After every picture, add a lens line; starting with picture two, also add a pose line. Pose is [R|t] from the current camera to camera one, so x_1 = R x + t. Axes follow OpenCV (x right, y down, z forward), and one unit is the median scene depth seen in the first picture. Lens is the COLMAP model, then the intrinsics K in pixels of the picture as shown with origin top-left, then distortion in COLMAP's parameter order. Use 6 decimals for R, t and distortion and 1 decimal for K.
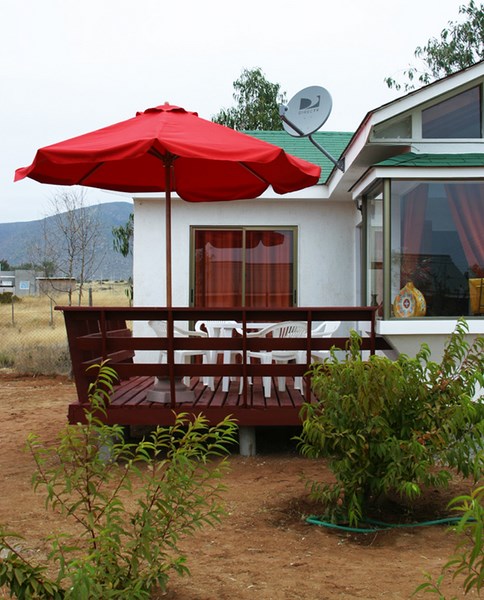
lens RADIAL K [[963.1, 0, 241.8], [0, 963.1, 301.3], [0, 0, 1]] dist [-0.033944, 0.000000]
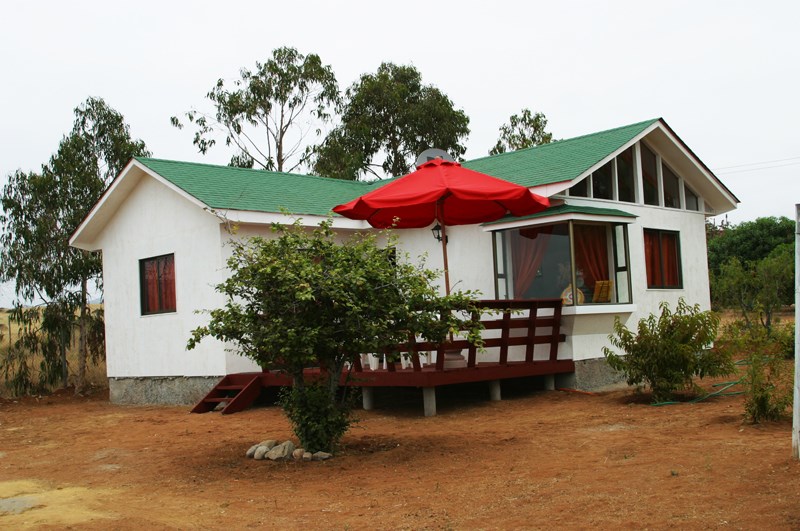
lens RADIAL K [[1009.5, 0, 398.4], [0, 1009.5, 260.1], [0, 0, 1]] dist [-0.133390, 0.000000]
pose [[0.716292, 0.018492, 0.697556, -1.109225], [0.033750, 0.997561, -0.061102, 0.031728], [-0.696984, 0.067310, 0.713920, -0.012415]]
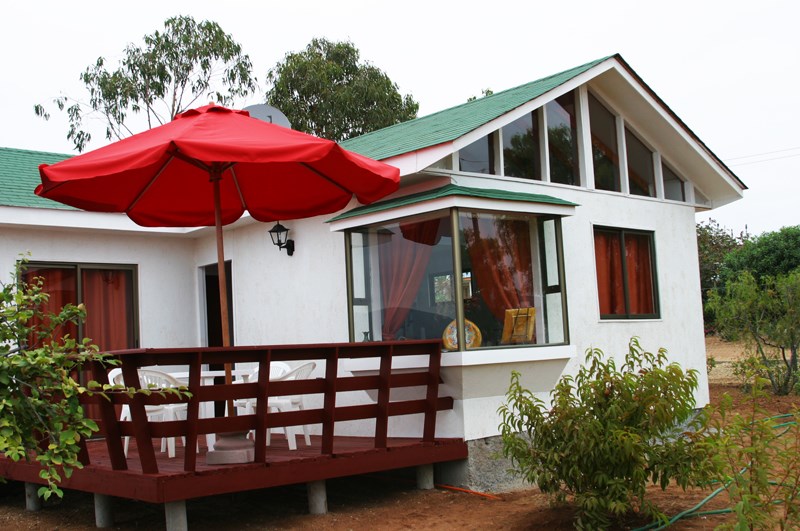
lens RADIAL K [[1009.5, 0, 401.2], [0, 1009.5, 272.1], [0, 0, 1]] dist [-0.133390, 0.000000]
pose [[0.733478, 0.019218, 0.679442, -0.523925], [0.040791, 0.996554, -0.072223, 0.009342], [-0.678488, 0.080688, 0.730166, 0.253113]]
